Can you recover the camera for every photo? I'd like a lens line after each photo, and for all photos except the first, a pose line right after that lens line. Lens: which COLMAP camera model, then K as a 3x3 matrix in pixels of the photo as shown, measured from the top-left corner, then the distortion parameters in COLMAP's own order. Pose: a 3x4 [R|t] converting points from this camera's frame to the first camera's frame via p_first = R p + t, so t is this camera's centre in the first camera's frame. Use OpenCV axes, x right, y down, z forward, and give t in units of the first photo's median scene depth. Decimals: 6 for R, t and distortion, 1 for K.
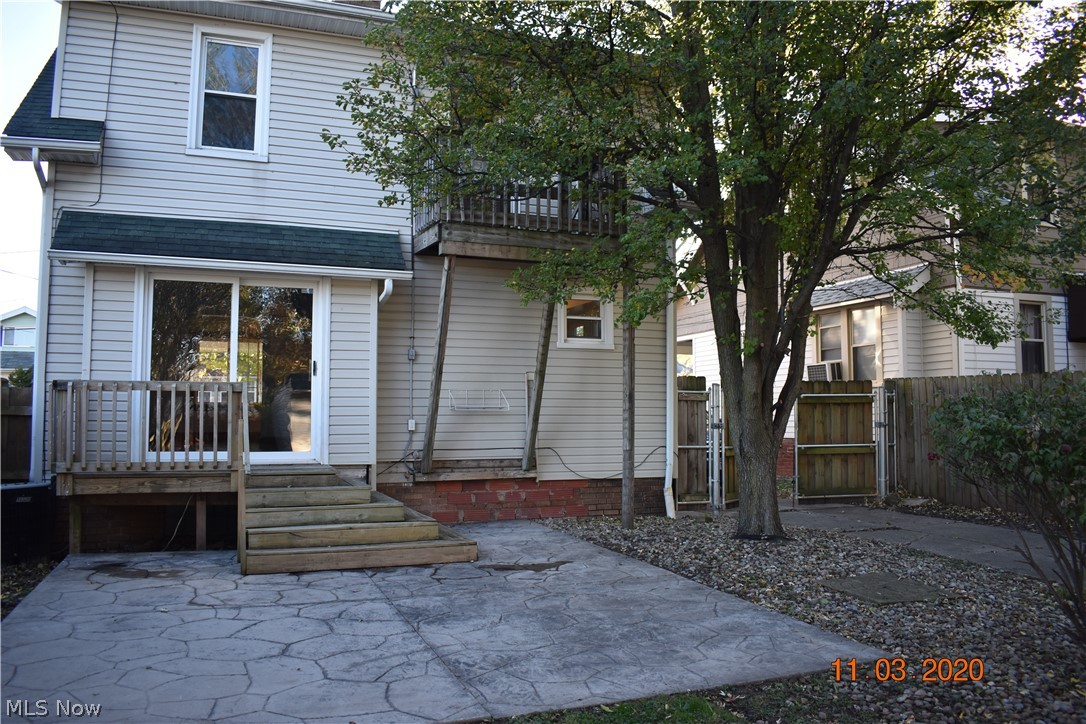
lens RADIAL K [[841.9, 0, 542.0], [0, 841.9, 361.1], [0, 0, 1]] dist [-0.096170, 0.016848]
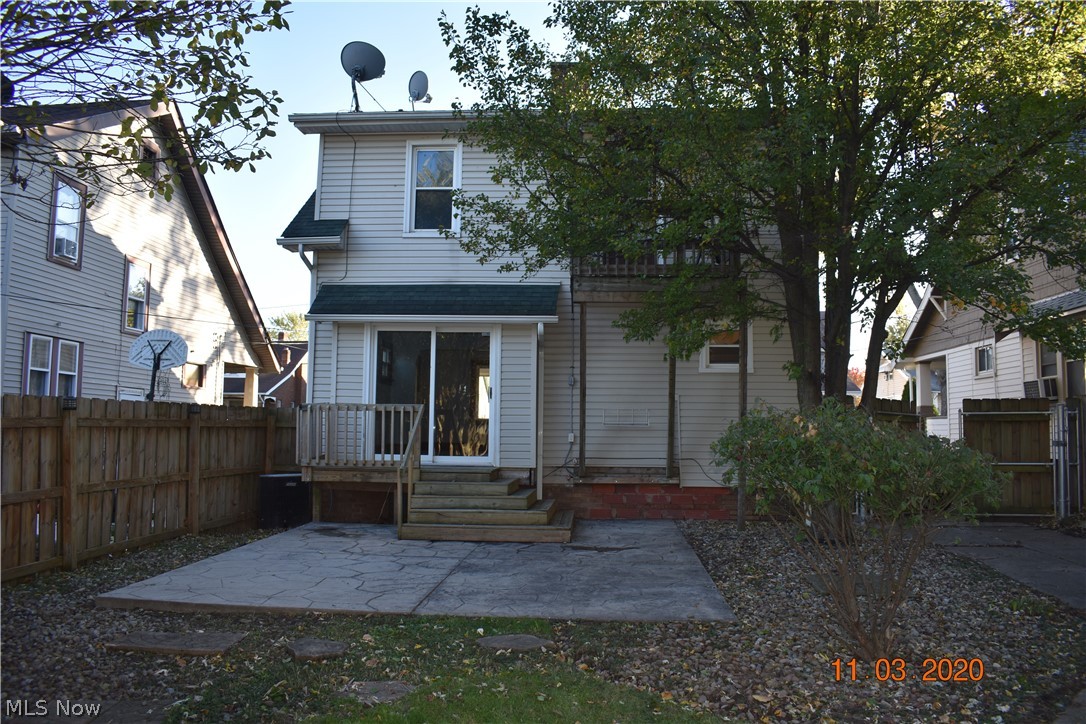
lens RADIAL K [[841.9, 0, 544.1], [0, 841.9, 363.4], [0, 0, 1]] dist [-0.096170, 0.016848]
pose [[0.905254, -0.022853, -0.424255, 0.370760], [0.016274, 0.999685, -0.019126, -0.011629], [0.424559, 0.010410, 0.905341, -0.160652]]
